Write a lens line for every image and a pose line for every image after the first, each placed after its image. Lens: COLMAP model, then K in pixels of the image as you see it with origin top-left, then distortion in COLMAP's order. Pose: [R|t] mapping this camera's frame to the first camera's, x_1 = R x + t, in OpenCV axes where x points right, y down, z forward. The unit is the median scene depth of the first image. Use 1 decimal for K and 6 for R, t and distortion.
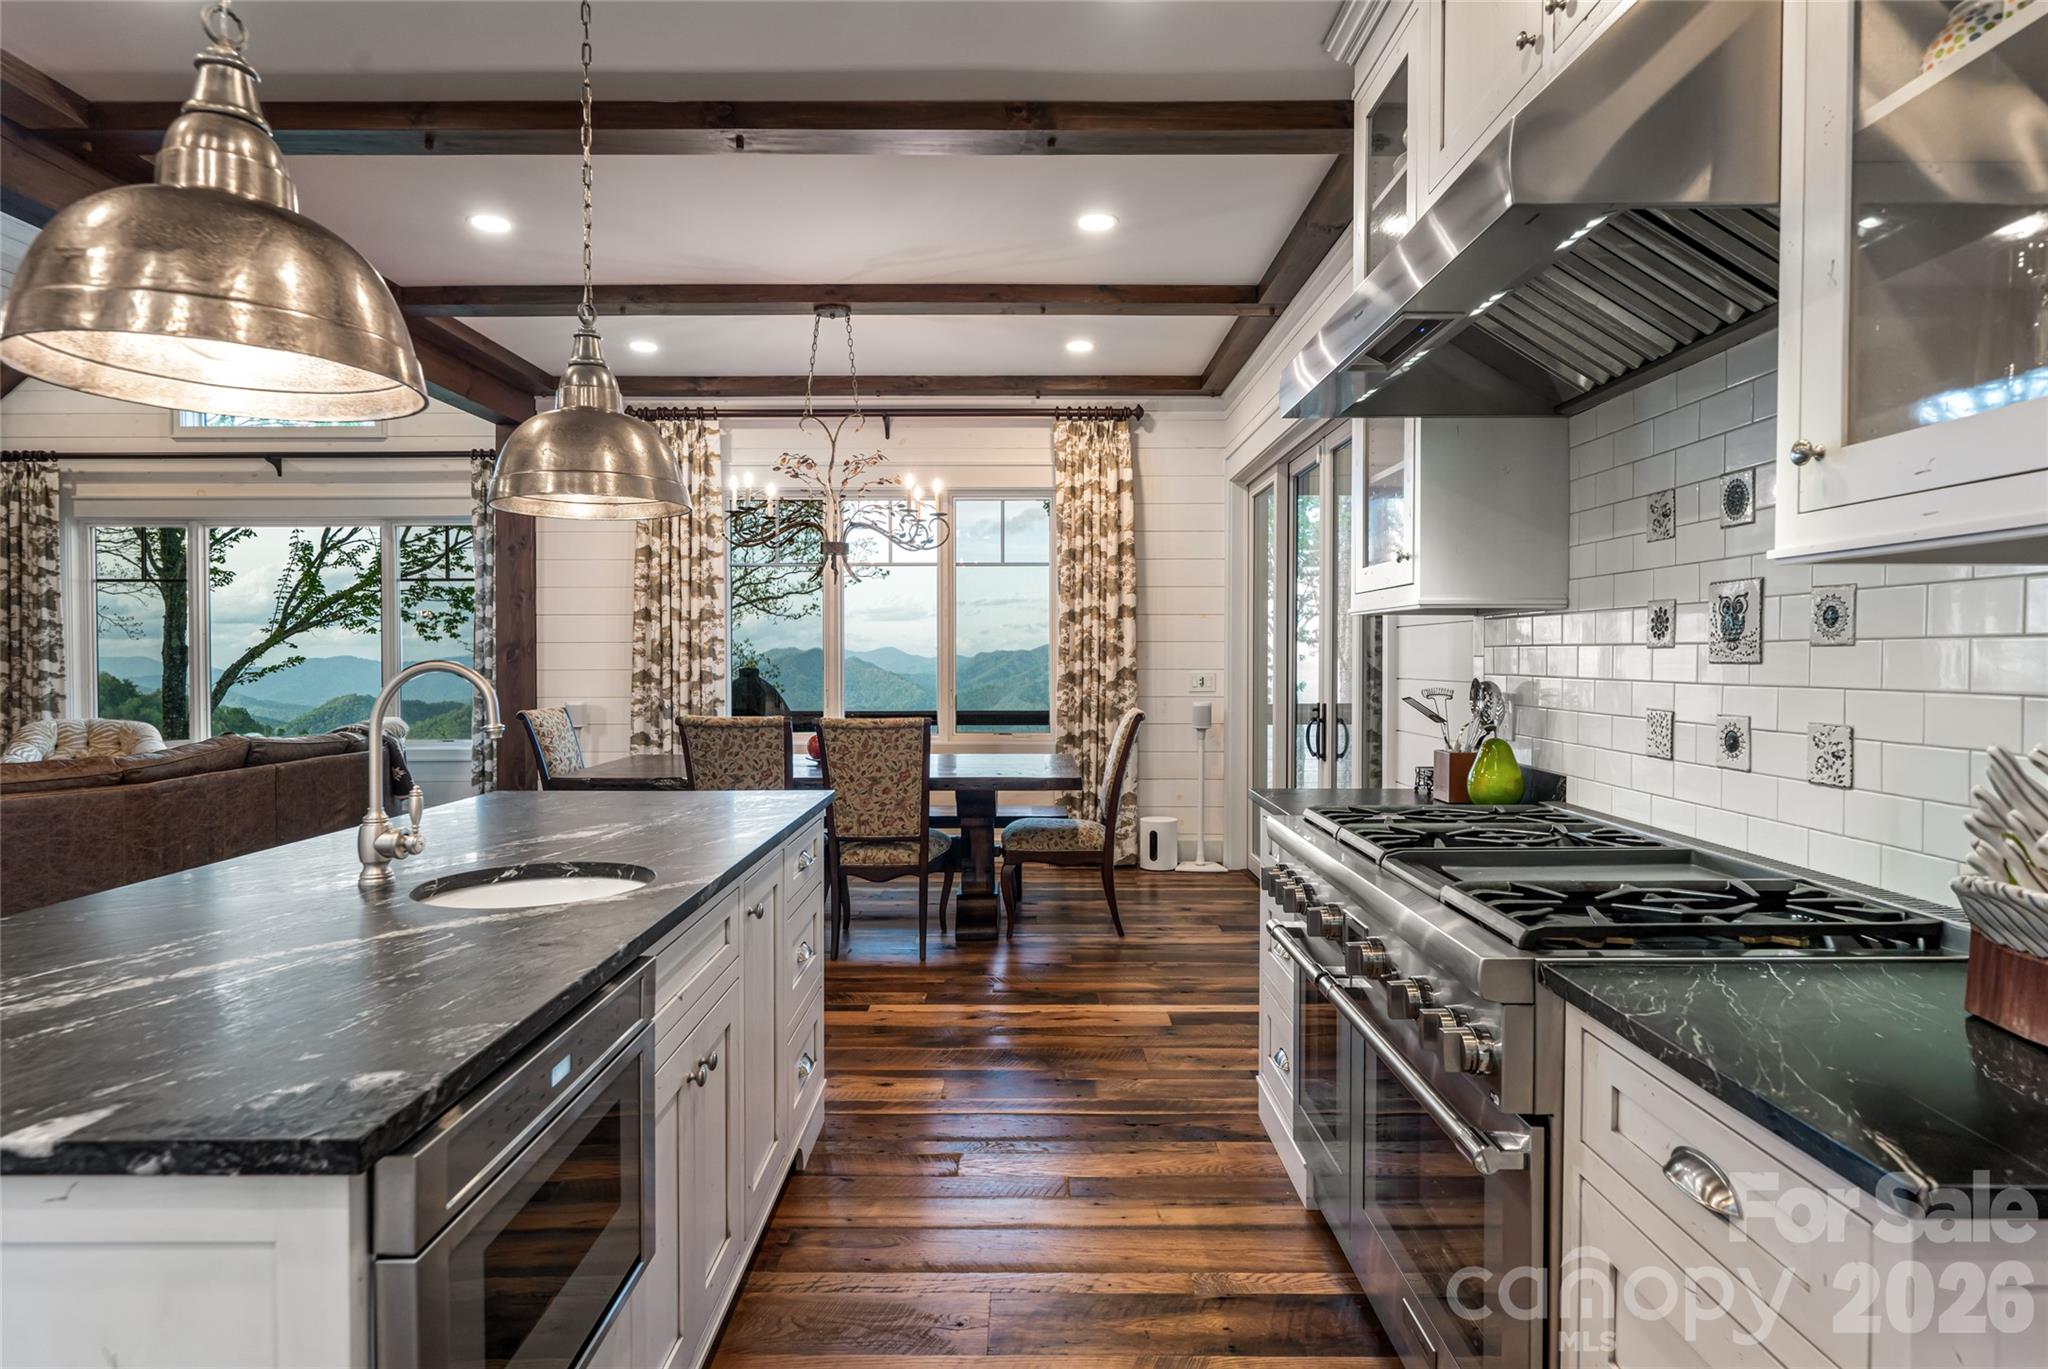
lens RADIAL K [[1103.4, 0, 1027.7], [0, 1103.4, 678.5], [0, 0, 1]] dist [0.000320, -0.002060]
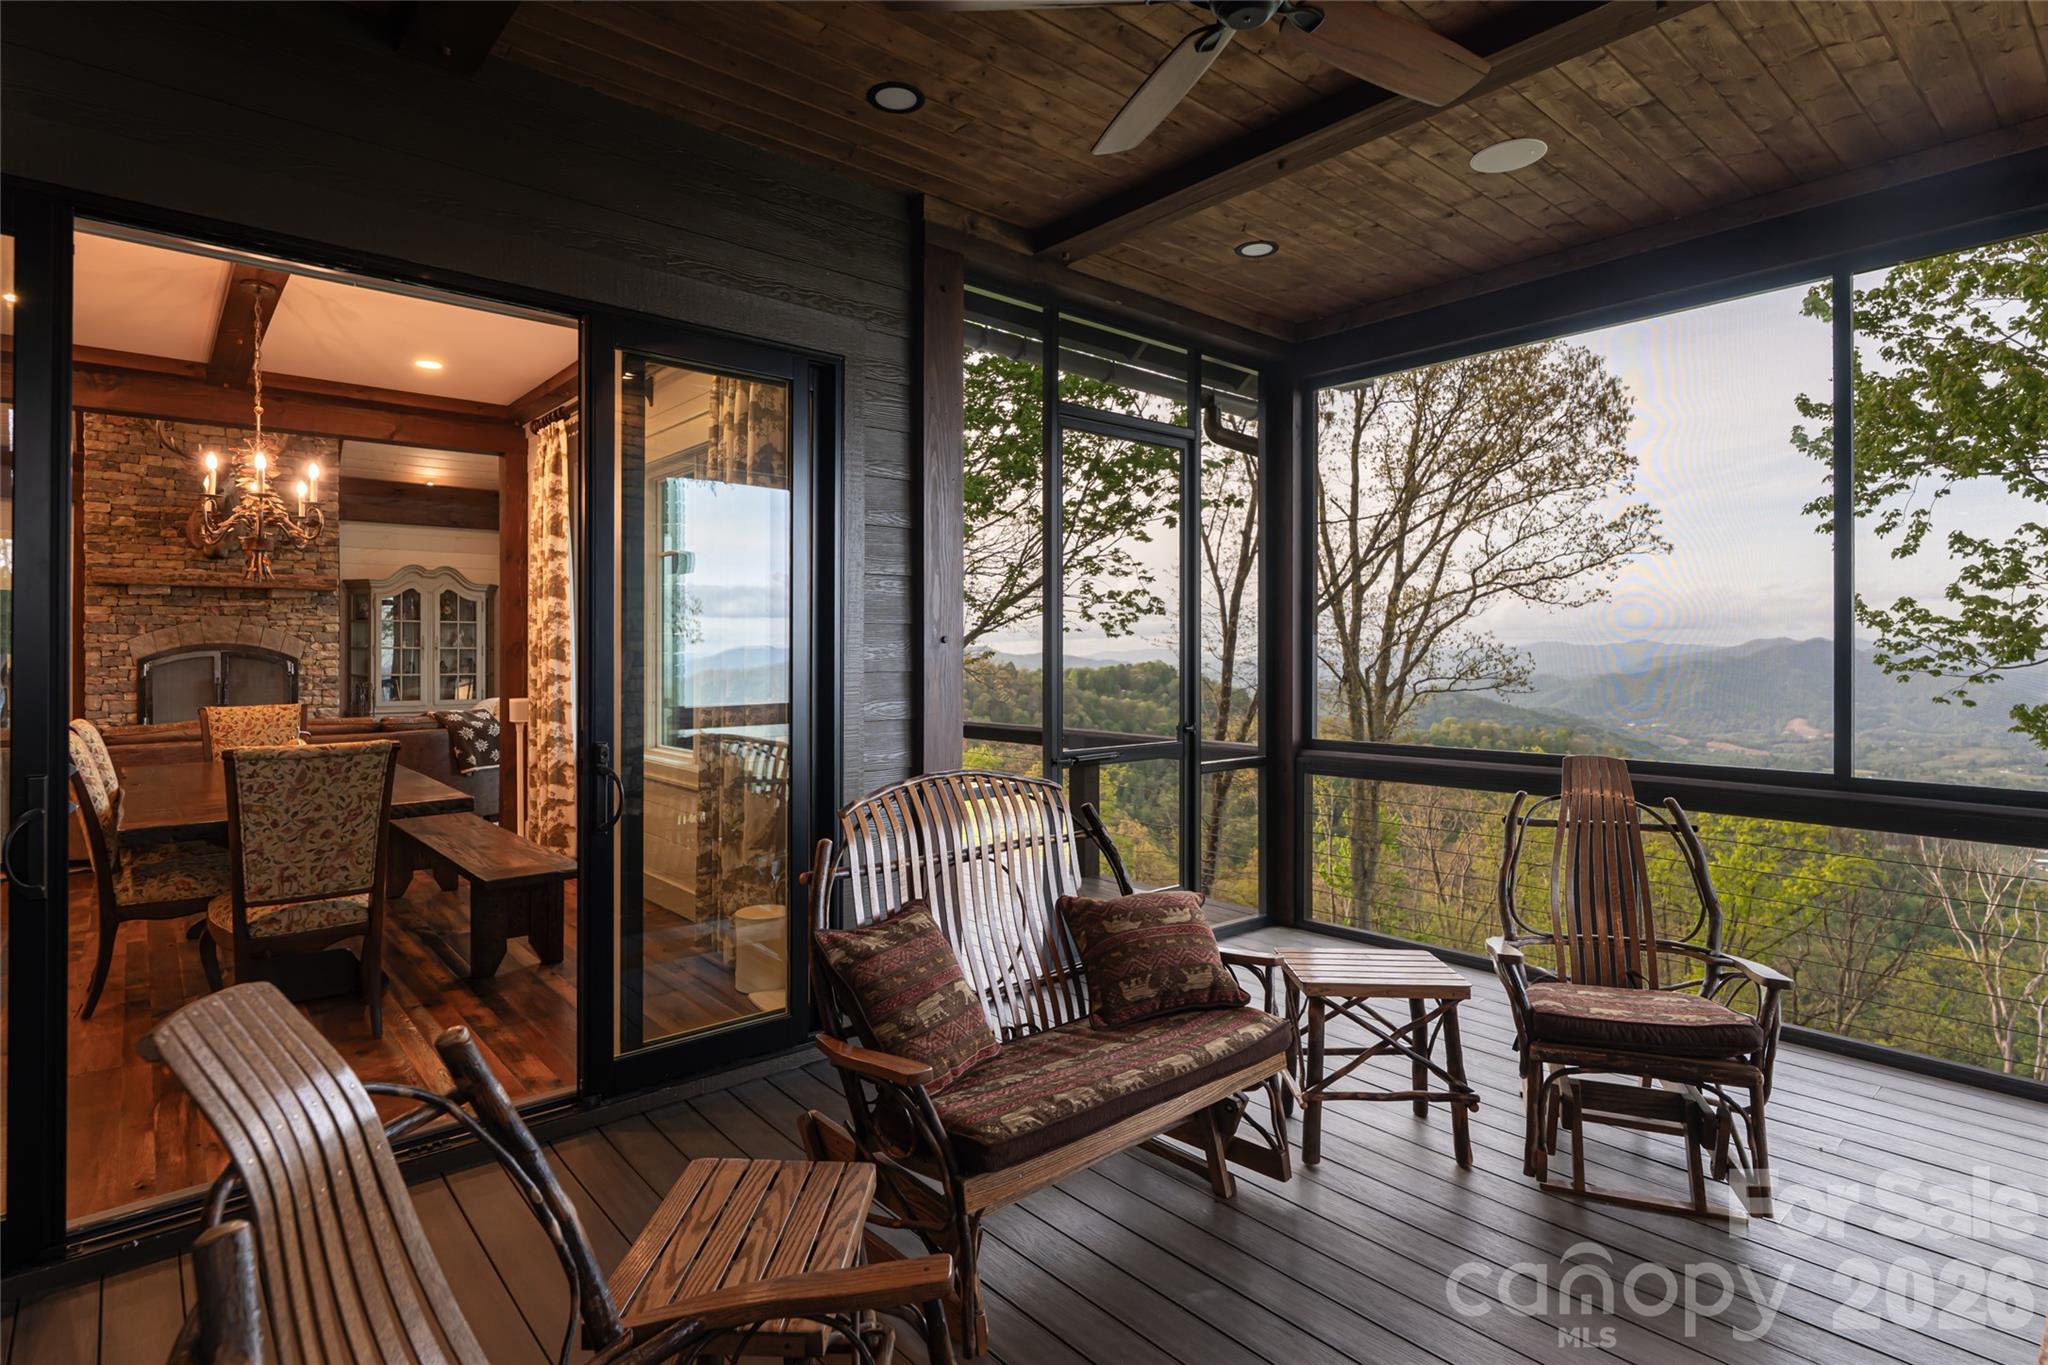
lens RADIAL K [[1014.9, 0, 977.1], [0, 1014.9, 652.5], [0, 0, 1]] dist [0.000551, -0.001029]
pose [[0.642330, 0.002490, -0.766424, 0.656013], [-0.013993, 0.999866, -0.008478, -0.022818], [0.766301, 0.016171, 0.642279, 0.705942]]
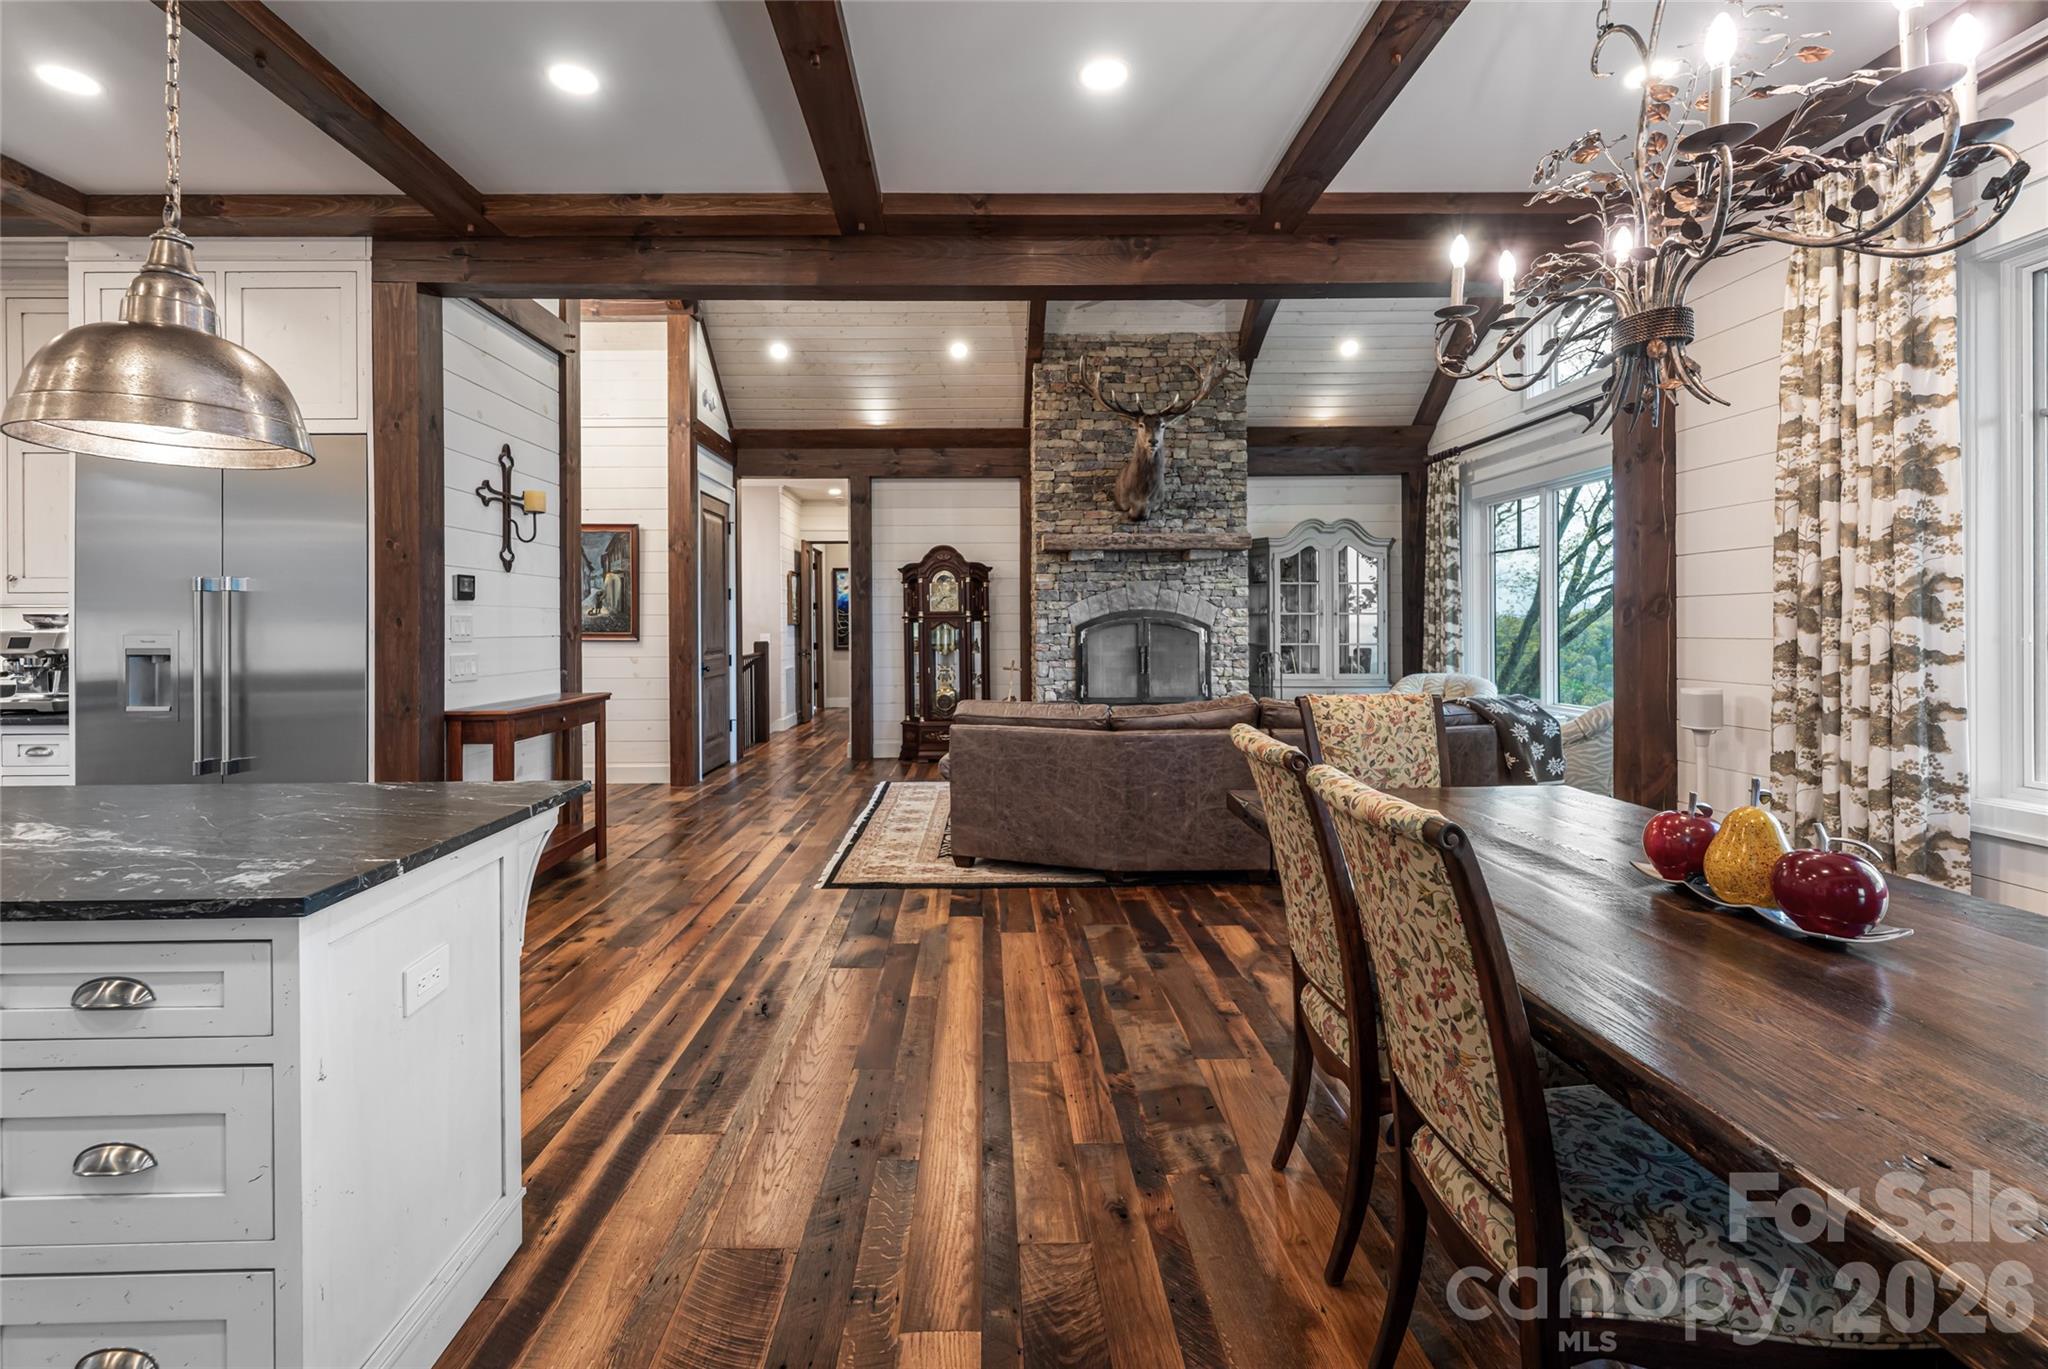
lens RADIAL K [[900.7, 0, 989.8], [0, 900.7, 627.9], [0, 0, 1]] dist [0.002719, -0.002199]
pose [[0.010154, 0.004769, -0.999937, 0.101752], [-0.011573, 0.999922, 0.004651, -0.011700], [0.999881, 0.011525, 0.010209, 0.592739]]
